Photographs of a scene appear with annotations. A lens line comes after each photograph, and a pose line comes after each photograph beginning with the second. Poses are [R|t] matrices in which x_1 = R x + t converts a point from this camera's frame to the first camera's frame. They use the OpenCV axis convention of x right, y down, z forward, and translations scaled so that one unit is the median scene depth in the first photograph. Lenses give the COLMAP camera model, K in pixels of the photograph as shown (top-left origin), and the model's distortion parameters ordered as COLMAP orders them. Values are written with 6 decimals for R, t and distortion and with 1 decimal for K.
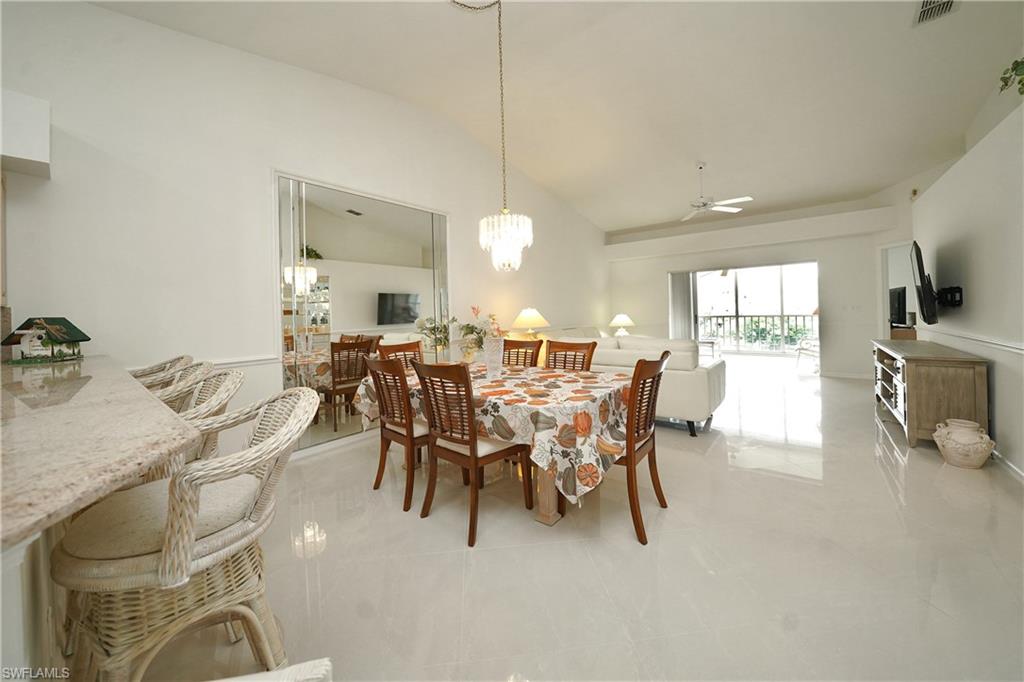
lens RADIAL K [[370.2, 0, 515.9], [0, 370.2, 322.3], [0, 0, 1]] dist [-0.001579, -0.000063]
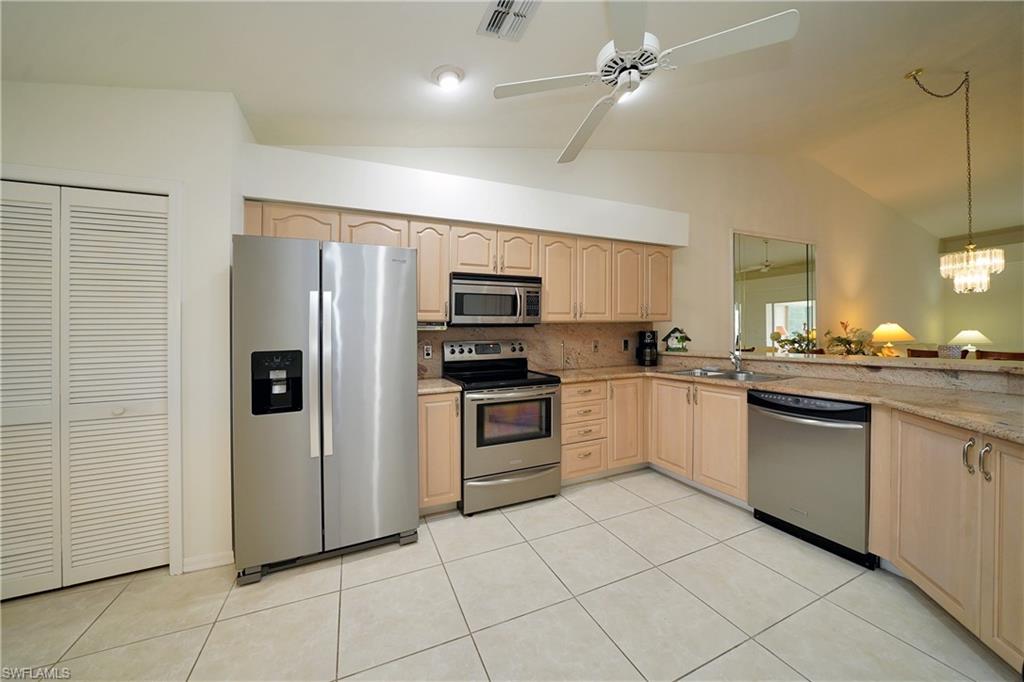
lens RADIAL K [[370.2, 0, 515.9], [0, 370.2, 322.3], [0, 0, 1]] dist [-0.001579, -0.000063]
pose [[0.888261, -0.006368, -0.459295, -0.609436], [-0.014314, 0.999035, -0.041533, 0.027352], [0.459116, 0.043466, 0.887312, -0.614279]]
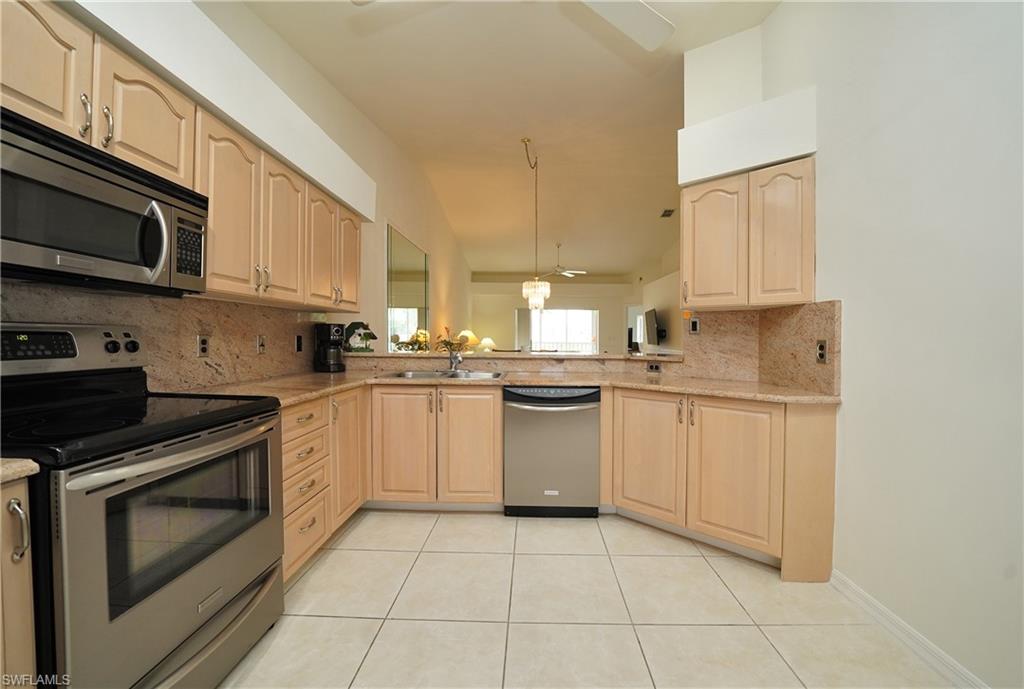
lens RADIAL K [[392.1, 0, 526.2], [0, 392.1, 345.2], [0, 0, 1]] dist [-0.012438, -0.000222]
pose [[0.796307, 0.022192, 0.604485, -0.920660], [-0.015181, 0.999745, -0.016704, 0.053204], [-0.604702, 0.004125, 0.796441, -0.393873]]
